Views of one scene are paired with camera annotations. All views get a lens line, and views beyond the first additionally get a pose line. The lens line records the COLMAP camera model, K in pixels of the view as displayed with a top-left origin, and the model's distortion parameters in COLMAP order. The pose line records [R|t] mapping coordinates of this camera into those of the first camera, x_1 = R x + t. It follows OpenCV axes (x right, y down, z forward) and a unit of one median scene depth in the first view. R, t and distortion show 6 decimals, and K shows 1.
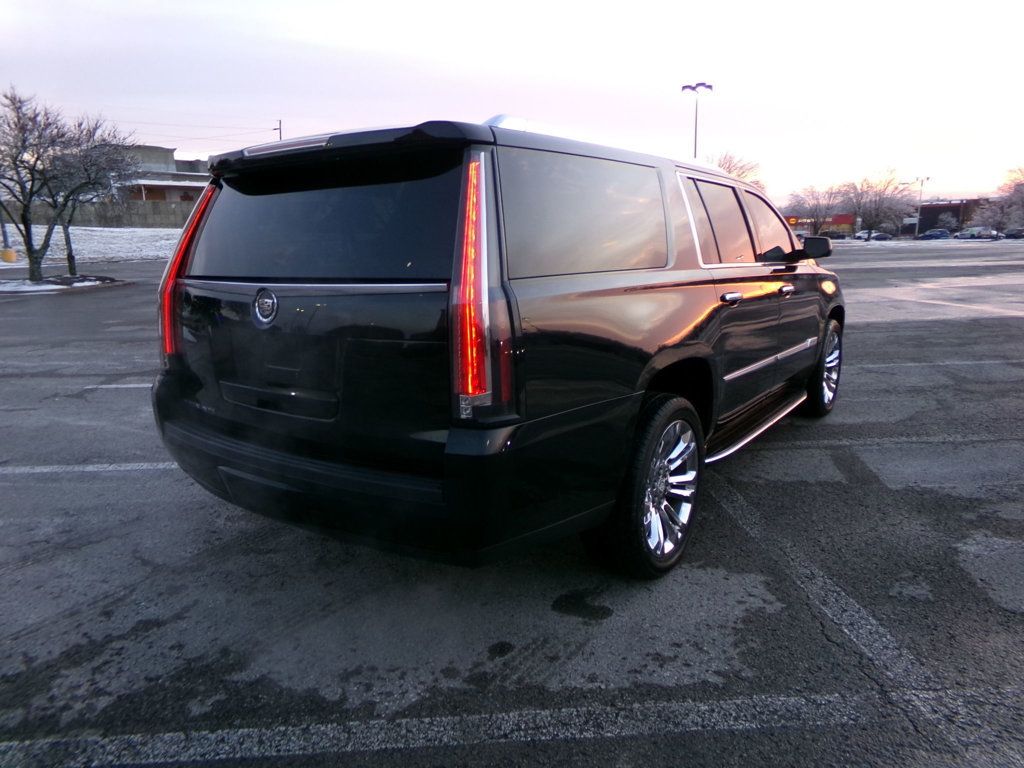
lens RADIAL K [[702.5, 0, 507.3], [0, 702.5, 371.1], [0, 0, 1]] dist [-0.011710, 0.025435]
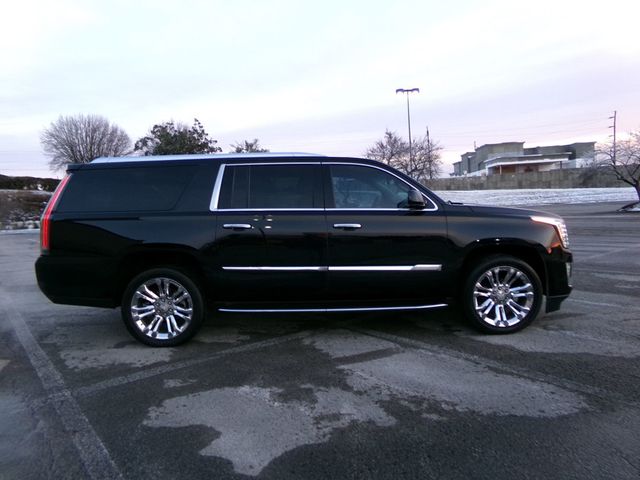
lens RADIAL K [[439.1, 0, 317.0], [0, 439.1, 231.9], [0, 0, 1]] dist [-0.011710, 0.025435]
pose [[0.597906, 0.049142, -0.800059, 1.705470], [-0.131498, 0.990610, -0.037426, -0.091473], [0.790707, 0.127583, 0.598753, 0.553501]]
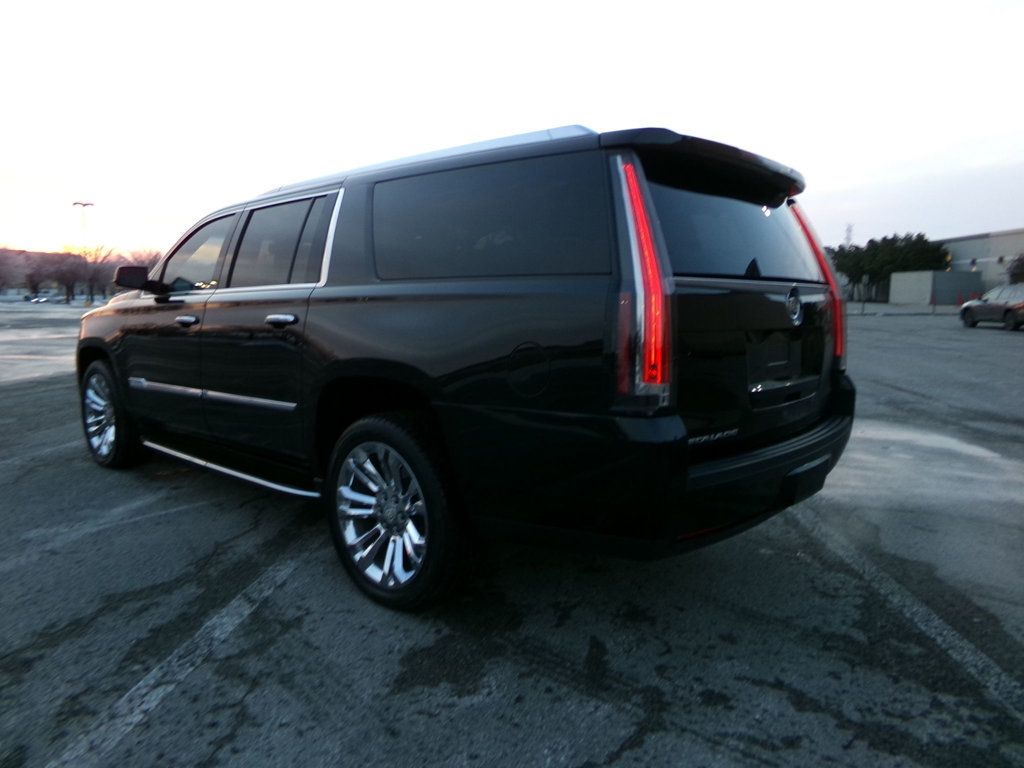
lens RADIAL K [[702.5, 0, 507.3], [0, 702.5, 371.1], [0, 0, 1]] dist [-0.011710, 0.025435]
pose [[0.116601, -0.077594, 0.990143, -1.257189], [0.169347, 0.983897, 0.057162, -0.109622], [-0.978635, 0.161013, 0.127863, 1.114118]]
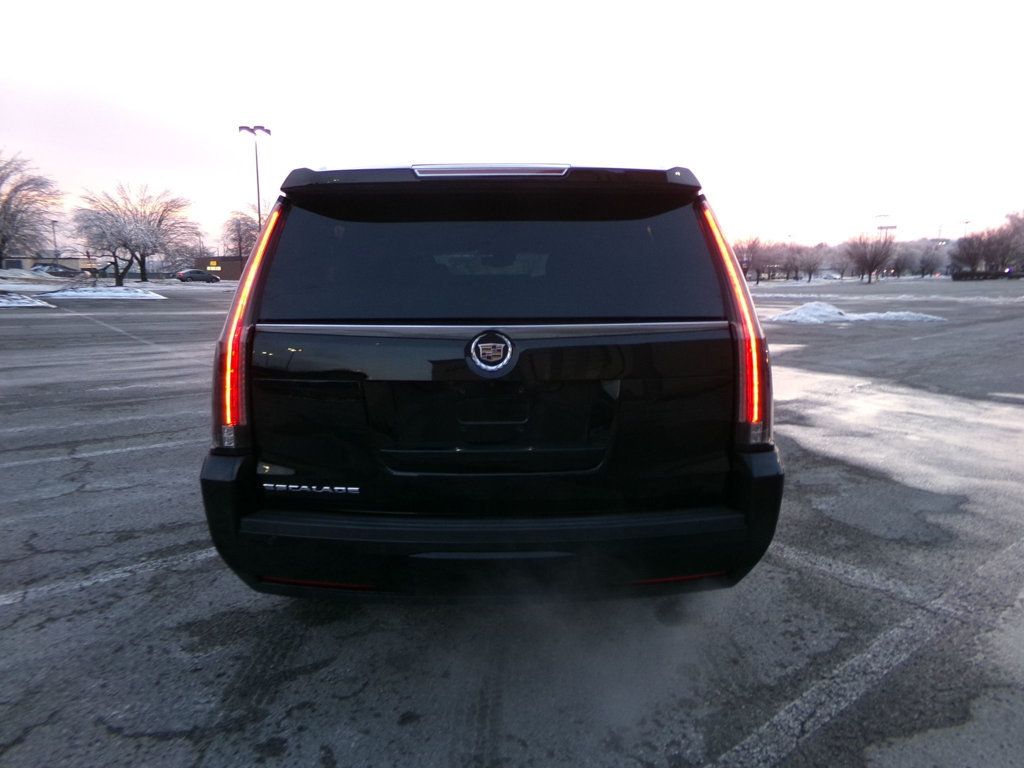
lens RADIAL K [[702.5, 0, 507.3], [0, 702.5, 371.1], [0, 0, 1]] dist [-0.011710, 0.025435]
pose [[0.804611, -0.057182, 0.591042, -0.718174], [0.092483, 0.995274, -0.029610, -0.034763], [-0.586556, 0.078485, 0.806097, 0.251263]]
